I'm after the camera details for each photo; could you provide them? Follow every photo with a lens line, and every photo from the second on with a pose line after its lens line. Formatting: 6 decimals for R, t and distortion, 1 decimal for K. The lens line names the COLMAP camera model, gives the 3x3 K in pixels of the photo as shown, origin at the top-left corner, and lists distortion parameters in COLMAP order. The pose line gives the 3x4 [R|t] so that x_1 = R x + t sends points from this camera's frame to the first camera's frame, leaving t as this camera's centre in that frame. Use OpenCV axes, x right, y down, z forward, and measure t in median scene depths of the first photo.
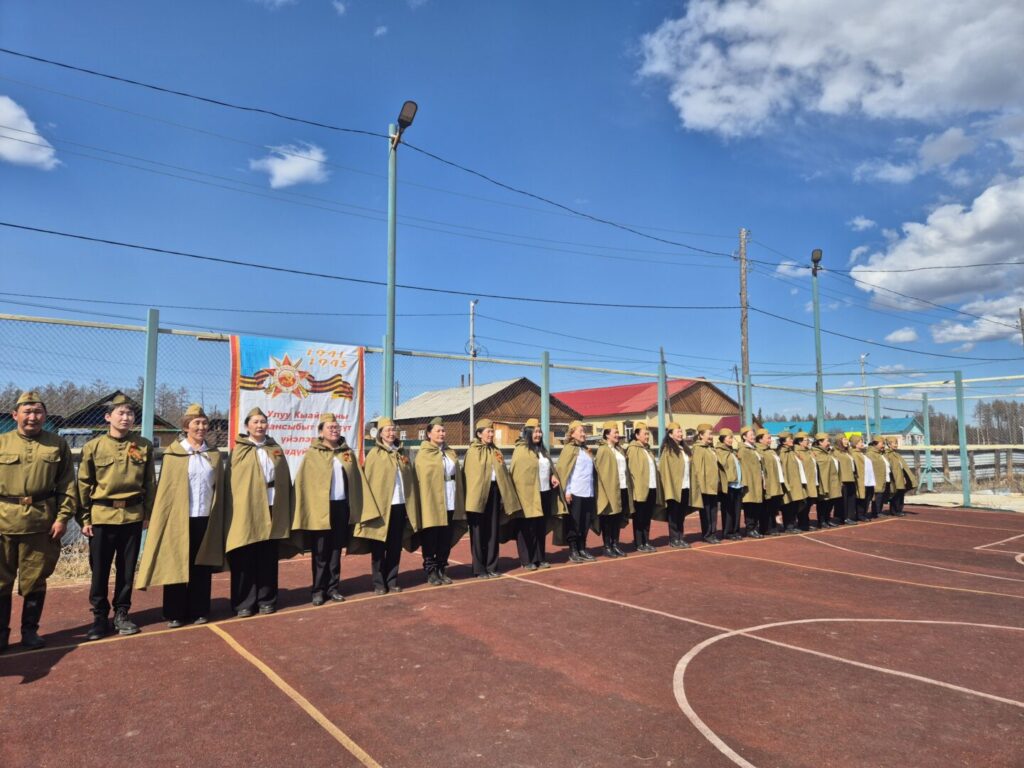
lens RADIAL K [[681.1, 0, 503.0], [0, 681.1, 372.6], [0, 0, 1]] dist [0.076752, -0.083029]
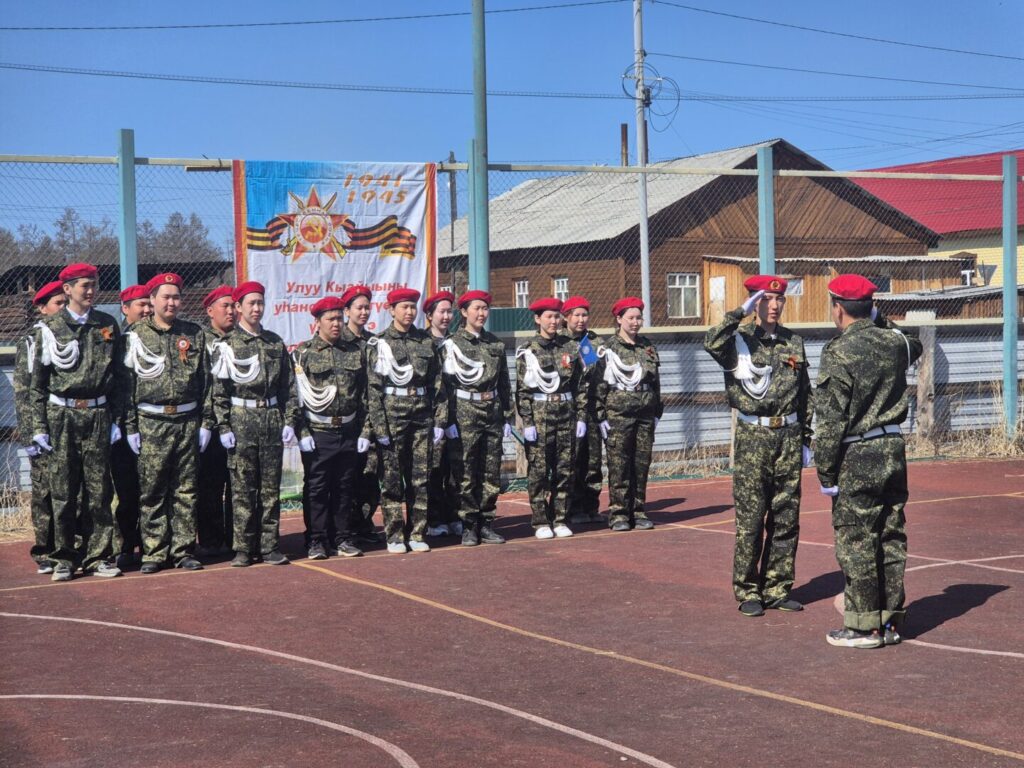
lens RADIAL K [[1943.9, 0, 512.0], [0, 1943.9, 384.0], [0, 0, 1]] dist [-0.060446, 0.044907]
pose [[0.992394, -0.022108, -0.121098, 0.057878], [0.038979, 0.989557, 0.138771, -0.083143], [0.116766, -0.142436, 0.982893, -0.654257]]
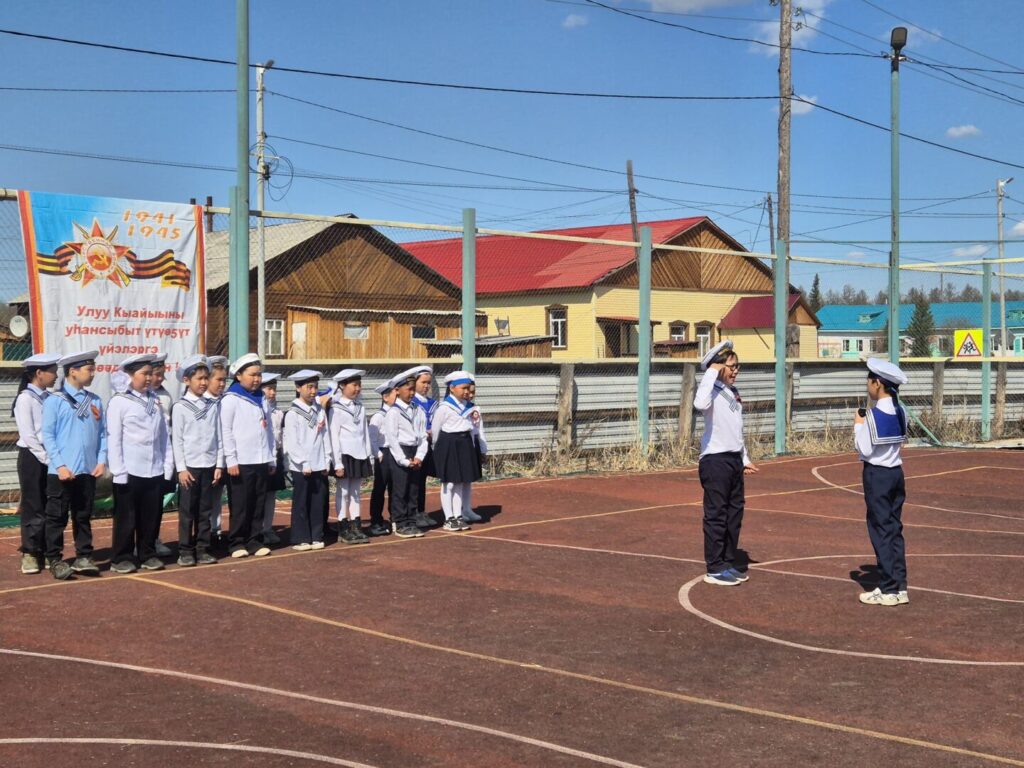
lens RADIAL K [[1516.7, 0, 512.0], [0, 1516.7, 384.0], [0, 0, 1]] dist [-0.011583, 0.001845]
pose [[0.987320, -0.003173, 0.158710, -0.151069], [-0.016832, 0.992071, 0.124548, -0.056118], [-0.157846, -0.125640, 0.979438, -0.478024]]
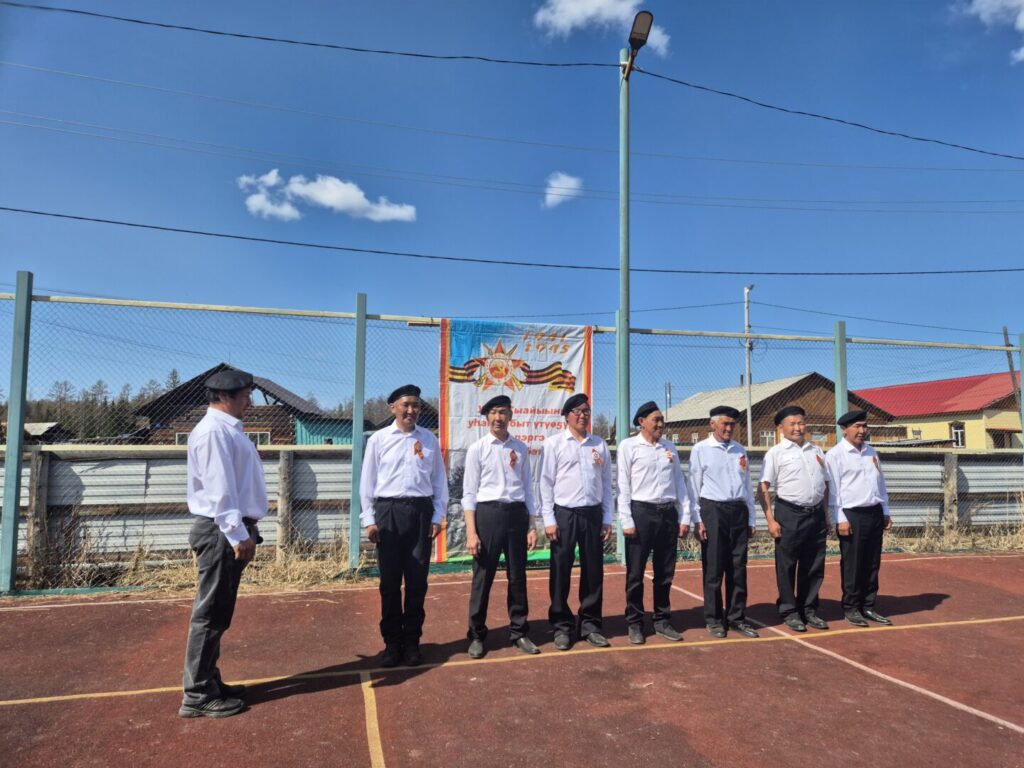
lens RADIAL K [[674.0, 0, 499.5], [0, 674.0, 408.1], [0, 0, 1]] dist [0.069449, -0.074407]
pose [[0.919328, -0.021362, -0.392912, 0.013387], [0.038764, 0.998585, 0.036409, 0.026902], [0.391578, -0.048703, 0.918855, 0.215973]]
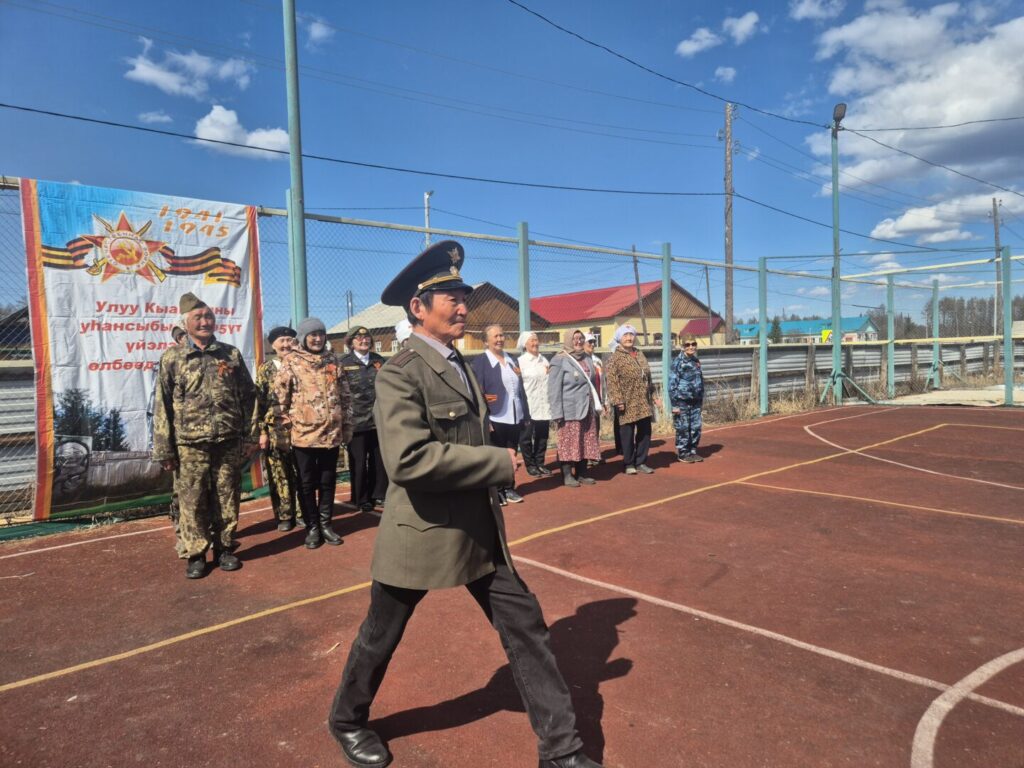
lens RADIAL K [[686.0, 0, 516.2], [0, 686.0, 368.0], [0, 0, 1]] dist [0.083116, -0.076059]
pose [[0.996876, -0.030850, 0.072705, -0.004690], [0.021640, 0.992019, 0.124216, 0.041673], [-0.075957, -0.122254, 0.989588, 0.306671]]
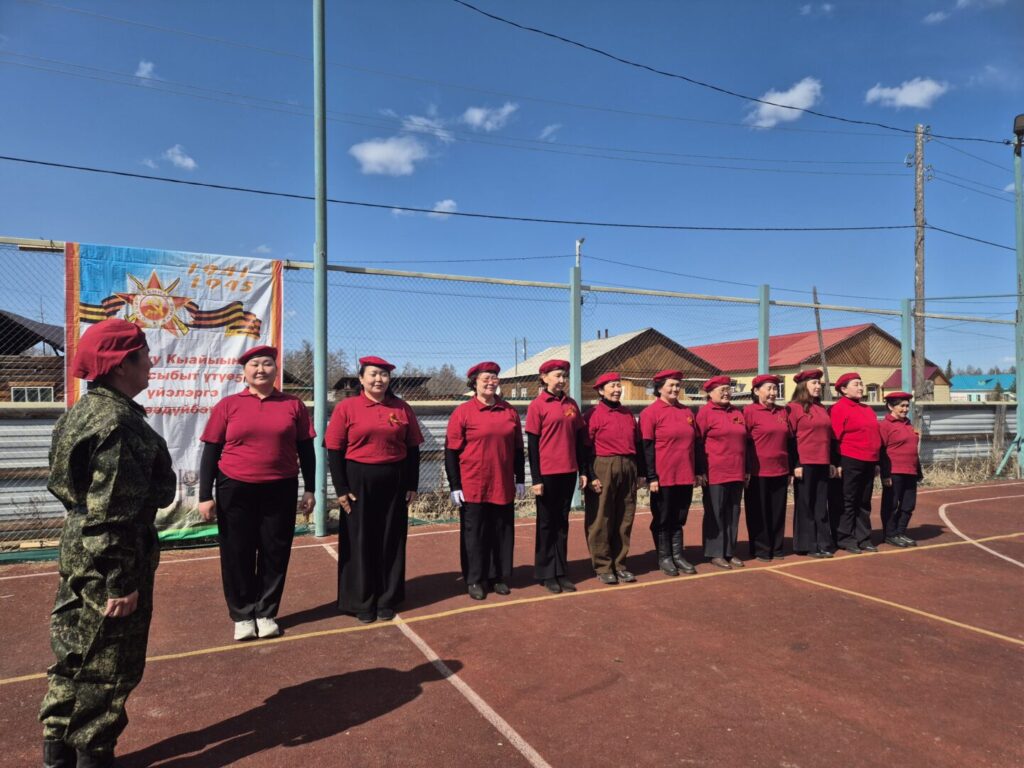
lens RADIAL K [[679.6, 0, 498.9], [0, 679.6, 413.5], [0, 0, 1]] dist [0.062845, -0.049907]
pose [[0.975978, -0.000624, -0.217870, 0.174444], [0.026698, 0.992802, 0.116754, 0.042276], [0.216229, -0.119766, 0.968969, 0.370699]]
